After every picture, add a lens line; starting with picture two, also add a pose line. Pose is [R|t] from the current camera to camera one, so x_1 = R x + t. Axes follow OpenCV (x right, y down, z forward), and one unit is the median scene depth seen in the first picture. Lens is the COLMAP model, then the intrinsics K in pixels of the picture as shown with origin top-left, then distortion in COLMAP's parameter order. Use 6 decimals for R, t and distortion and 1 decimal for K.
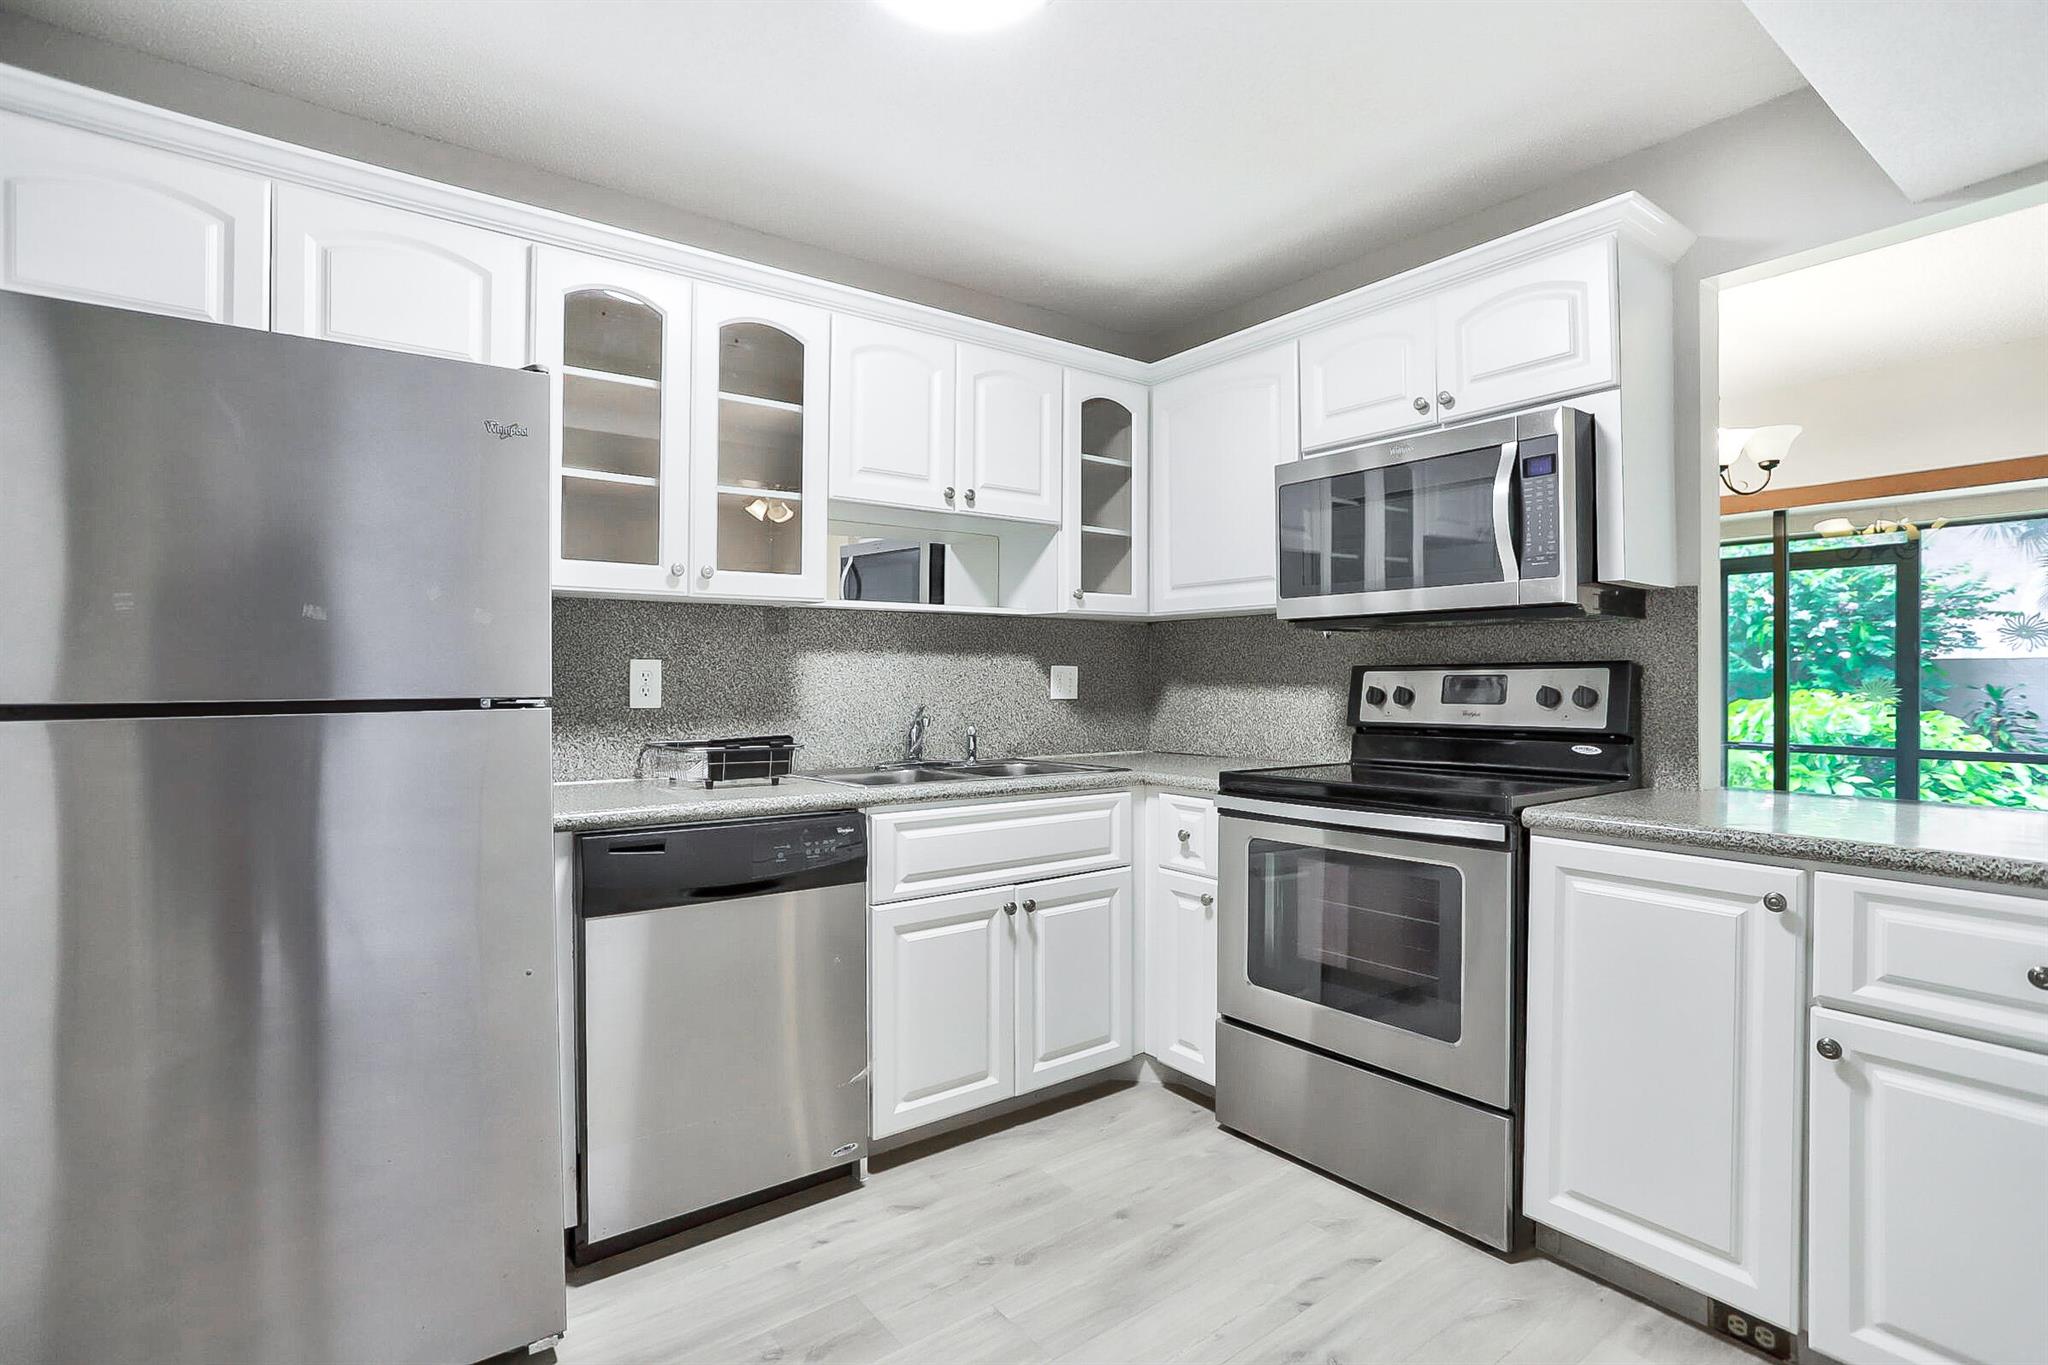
lens RADIAL K [[981.4, 0, 1028.7], [0, 981.4, 674.9], [0, 0, 1]] dist [-0.047289, 0.022075]
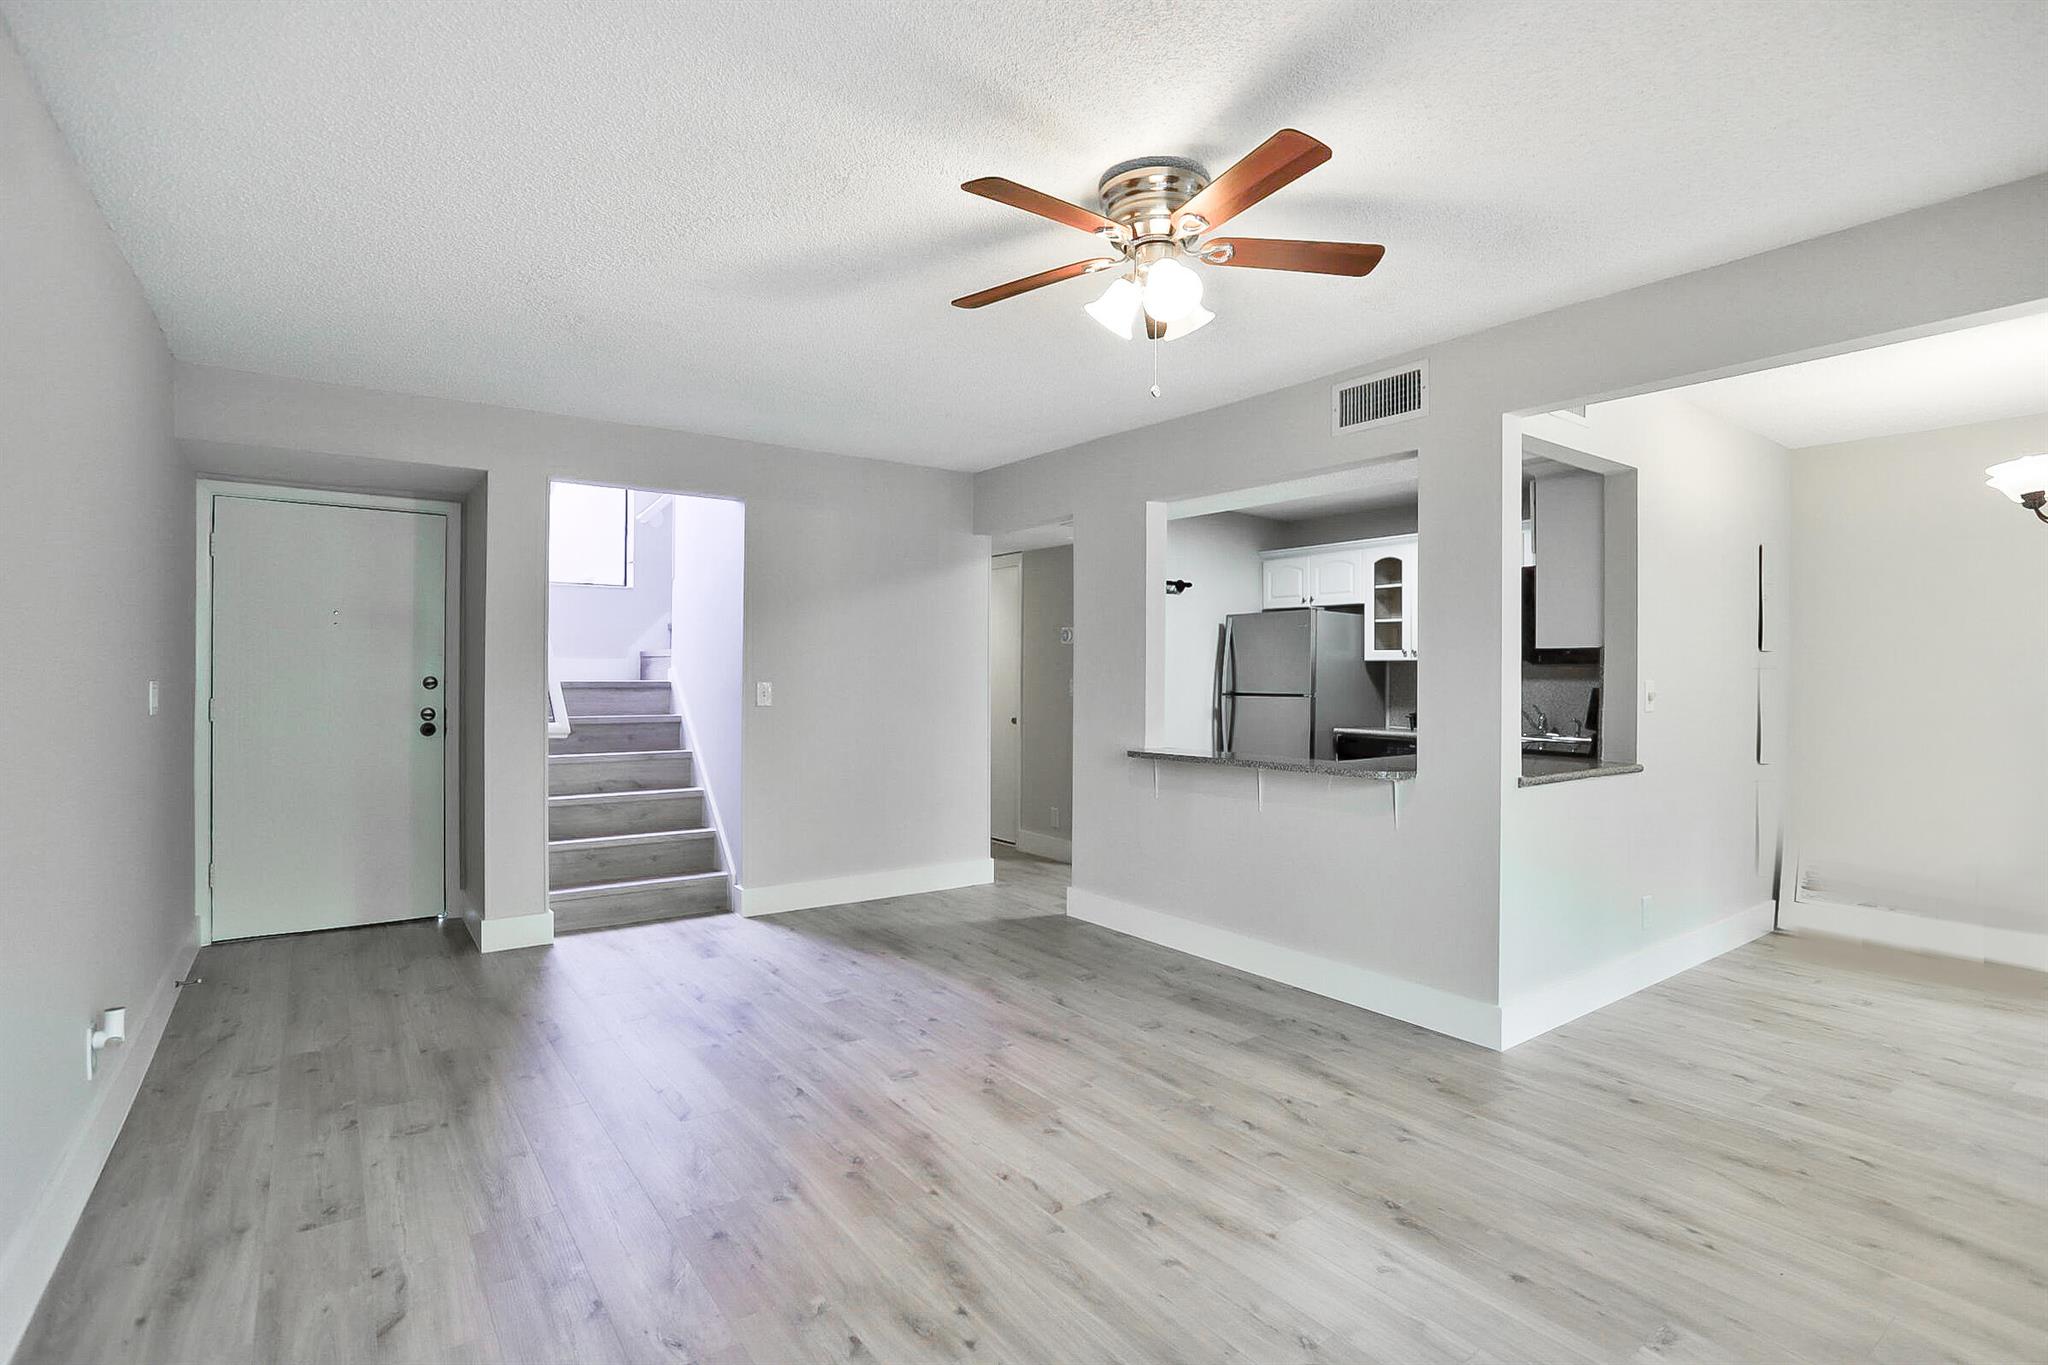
lens RADIAL K [[981.4, 0, 1024.3], [0, 981.4, 674.9], [0, 0, 1]] dist [-0.047289, 0.022075]
pose [[-0.014674, -0.000128, -0.999892, 2.296765], [-0.002574, 0.999997, -0.000090, -0.033562], [0.999889, 0.002572, -0.014674, -0.049733]]
